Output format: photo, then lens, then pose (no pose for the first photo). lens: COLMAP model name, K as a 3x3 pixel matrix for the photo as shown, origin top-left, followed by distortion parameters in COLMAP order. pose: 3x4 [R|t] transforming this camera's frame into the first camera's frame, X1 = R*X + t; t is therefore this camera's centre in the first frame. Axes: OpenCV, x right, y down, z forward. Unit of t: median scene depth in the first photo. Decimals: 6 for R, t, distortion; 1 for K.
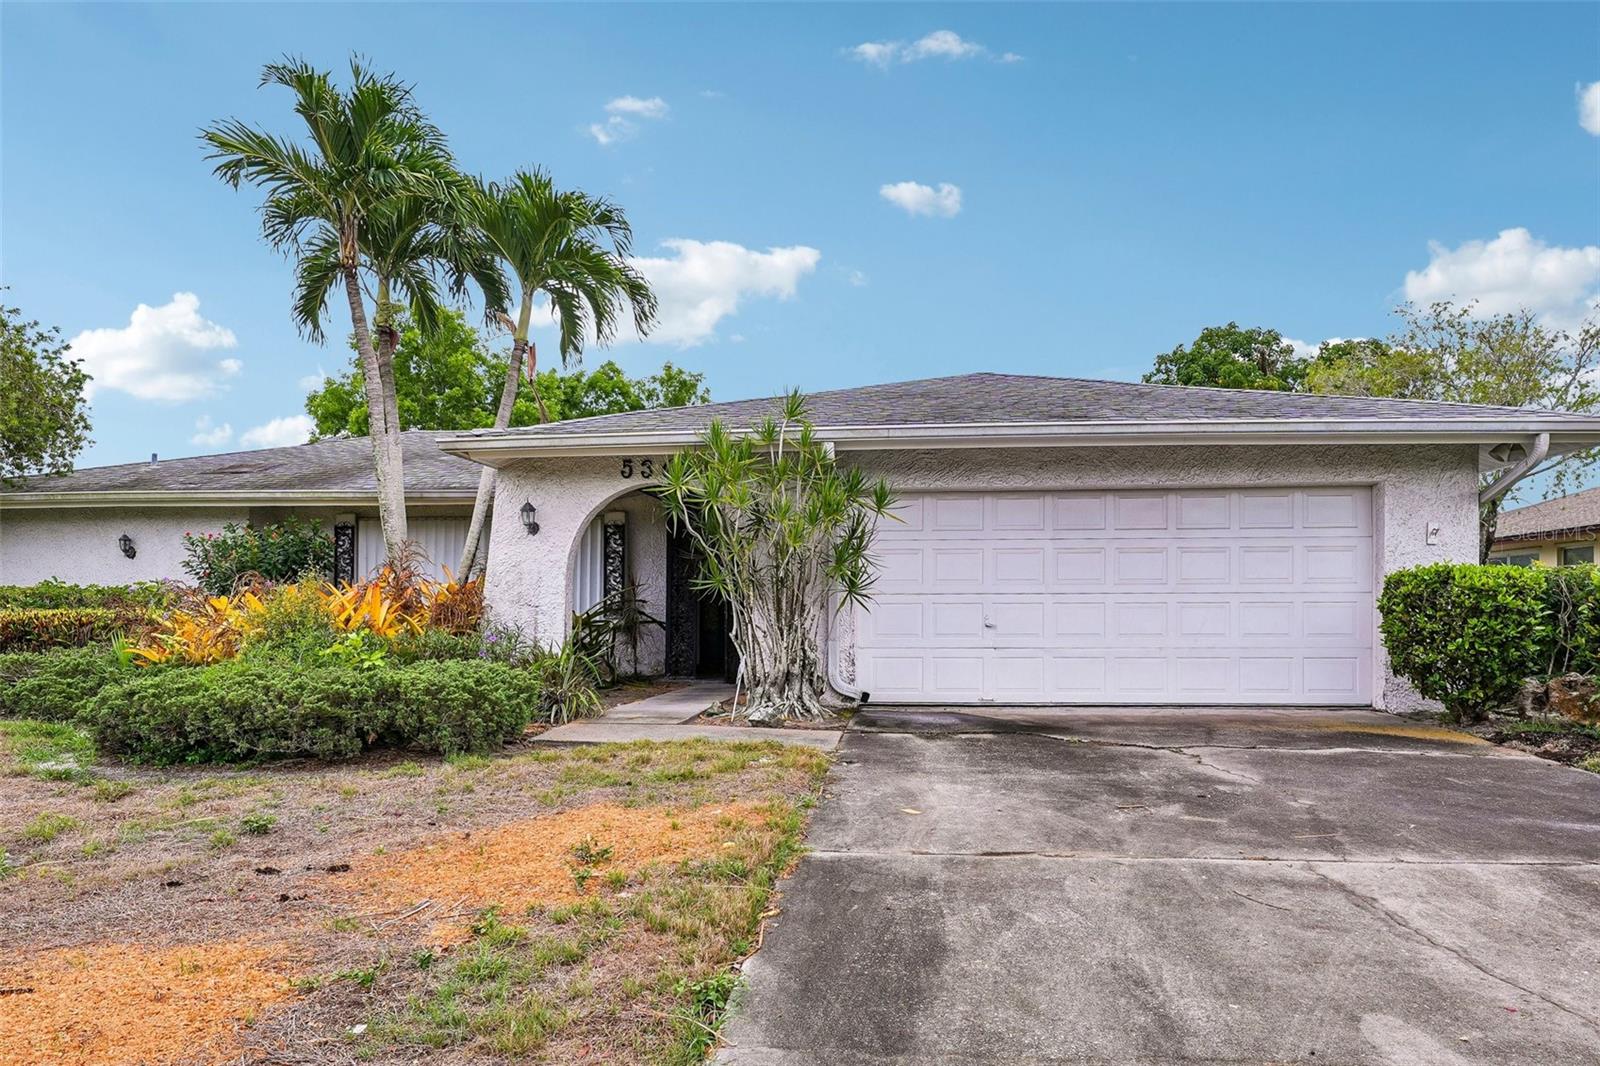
lens RADIAL K [[957.4, 0, 800.0], [0, 957.4, 533.0], [0, 0, 1]] dist [0.006513, 0.001347]
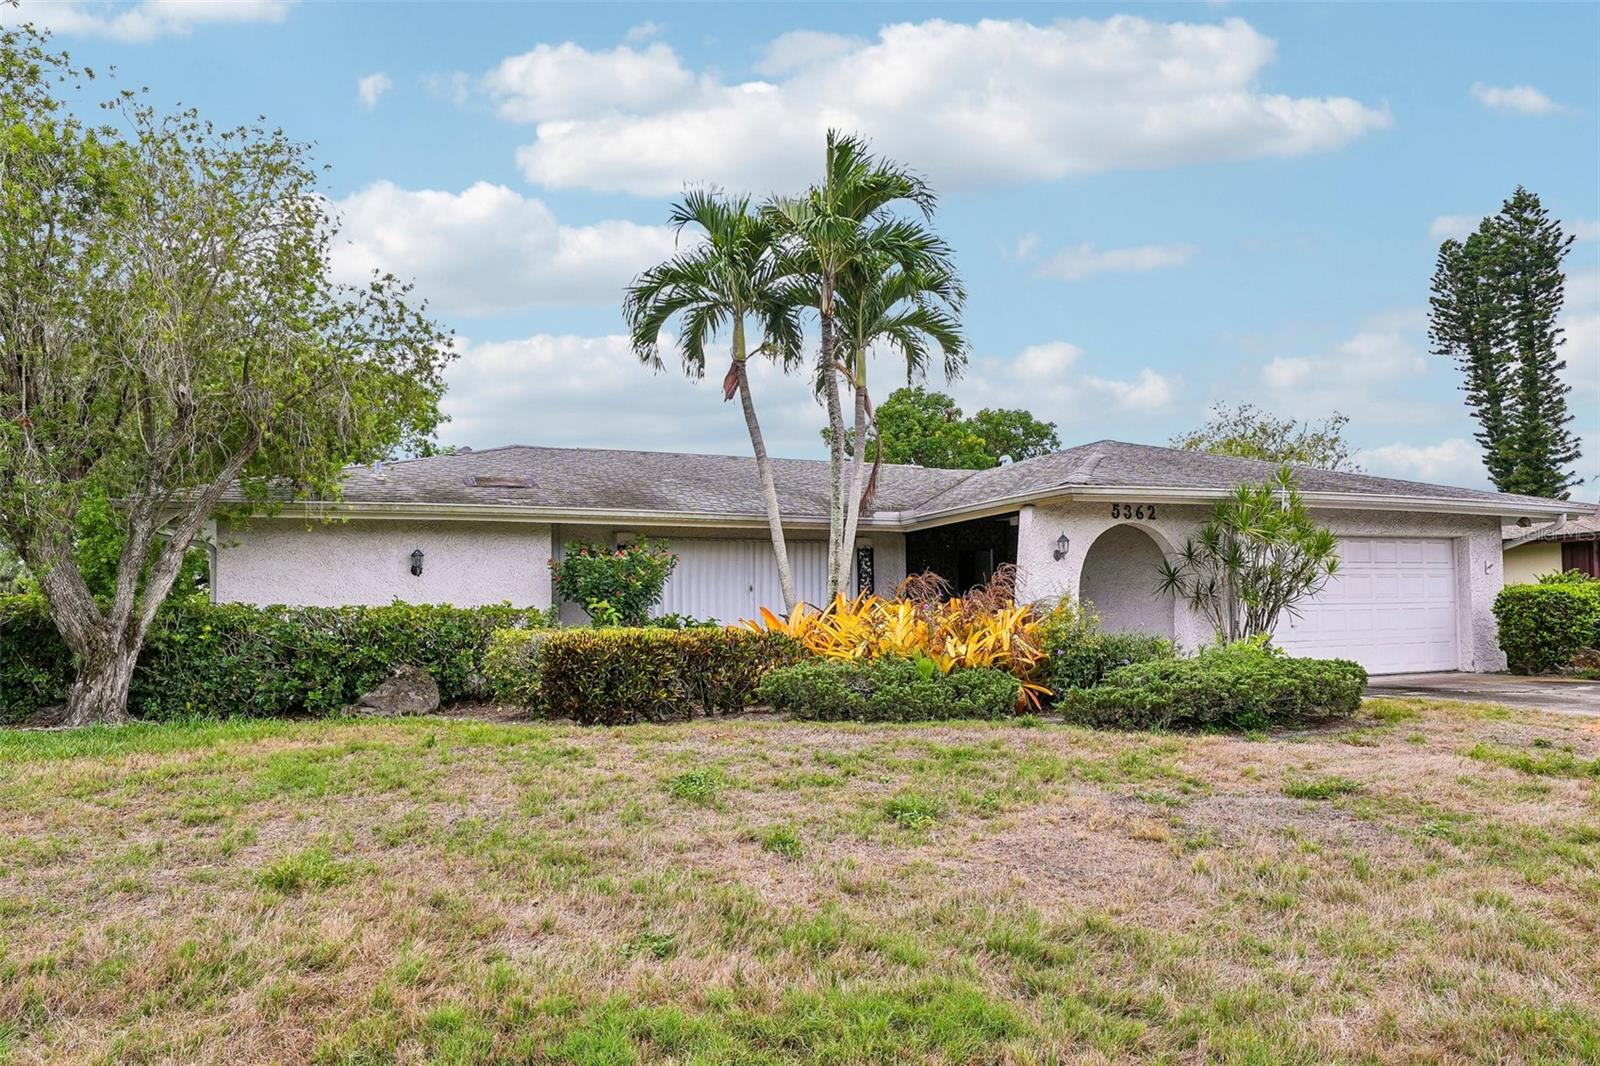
lens RADIAL K [[957.4, 0, 800.0], [0, 957.4, 533.0], [0, 0, 1]] dist [0.006513, 0.001347]
pose [[0.897296, 0.028094, 0.440534, -1.159259], [-0.017069, 0.999435, -0.028970, 0.009093], [-0.441099, 0.018476, 0.897268, -0.001305]]
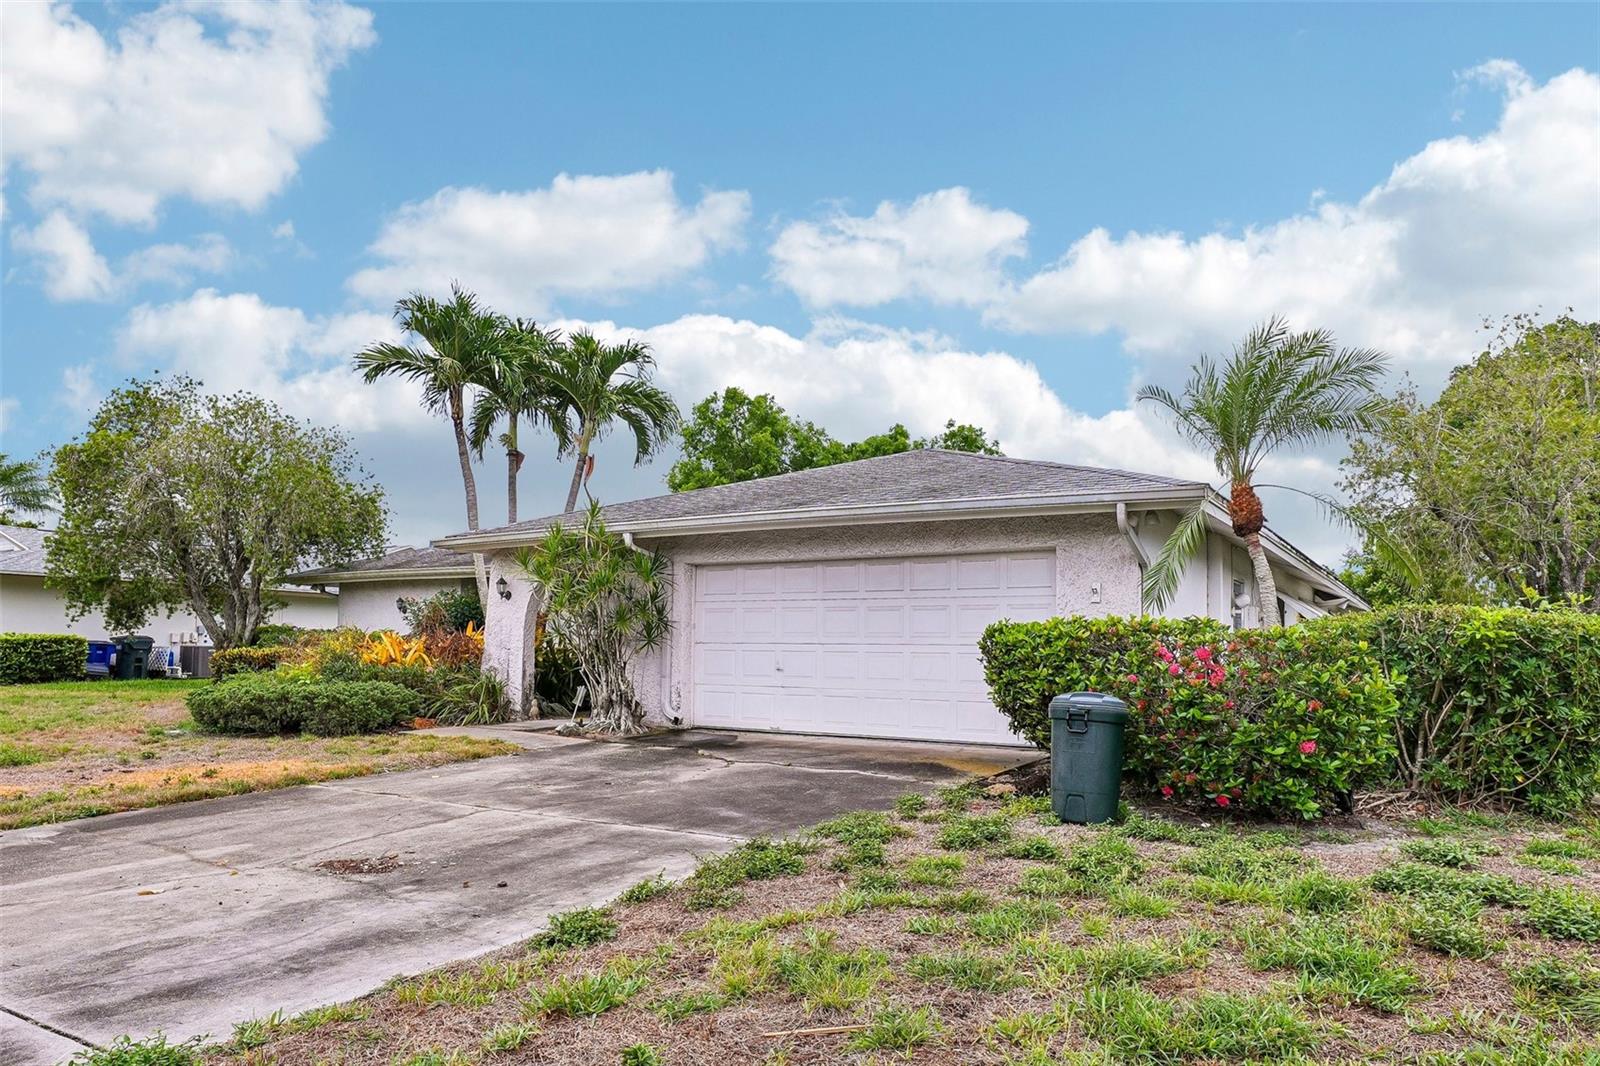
lens RADIAL K [[957.4, 0, 800.0], [0, 957.4, 533.0], [0, 0, 1]] dist [0.006513, 0.001347]
pose [[0.899680, -0.040098, -0.434704, 0.791352], [0.021169, 0.998608, -0.048302, -0.020783], [0.436036, 0.034254, 0.899277, -0.127335]]
